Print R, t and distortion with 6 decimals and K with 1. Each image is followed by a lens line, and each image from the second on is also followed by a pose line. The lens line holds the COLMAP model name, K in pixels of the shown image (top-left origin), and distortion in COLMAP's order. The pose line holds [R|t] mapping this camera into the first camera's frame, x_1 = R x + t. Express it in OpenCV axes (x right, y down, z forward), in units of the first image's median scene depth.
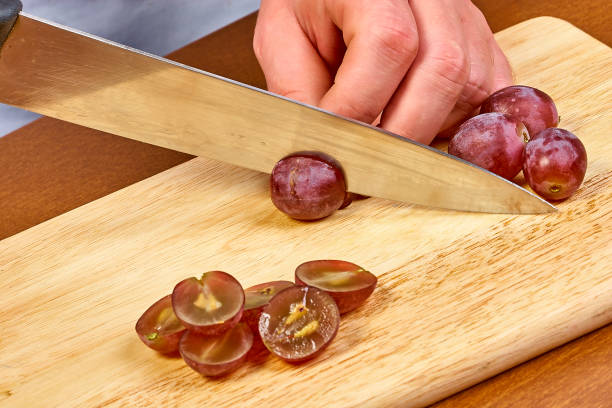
lens RADIAL K [[3224.3, 0, 307.2], [0, 3224.3, 201.1], [0, 0, 1]] dist [0.018195, 0.000000]
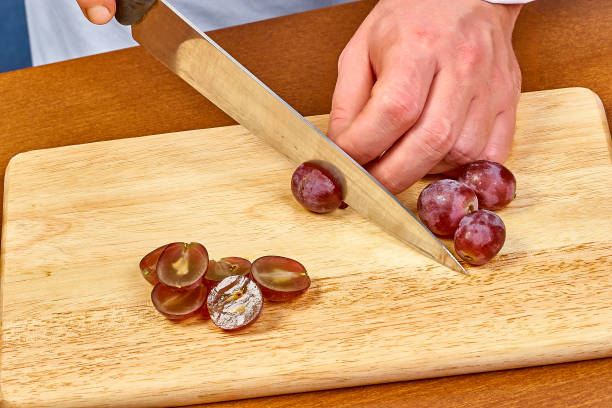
lens RADIAL K [[3224.3, 0, 304.8], [0, 3224.3, 204.2], [0, 0, 1]] dist [0.018195, 0.000000]
pose [[0.913116, 0.324455, -0.246875, 0.343544], [-0.264255, 0.932119, 0.247637, -0.343364], [0.310464, -0.160883, 0.936872, -0.274757]]
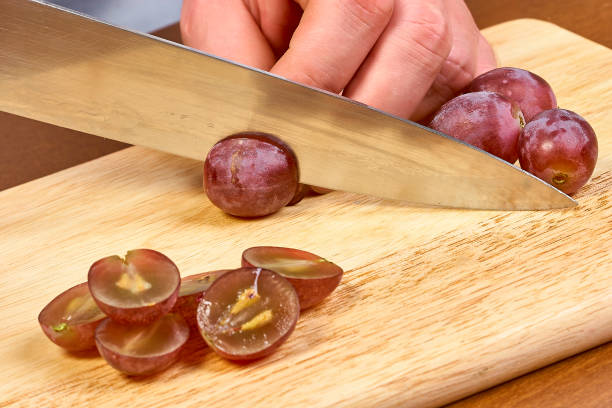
lens RADIAL K [[3224.3, 0, 306.3], [0, 3224.3, 206.2], [0, 0, 1]] dist [0.018195, 0.000000]
pose [[0.997178, 0.042136, 0.062132, -0.037575], [-0.035375, 0.993719, -0.106165, 0.092955], [-0.066216, 0.103668, 0.992405, 0.202362]]
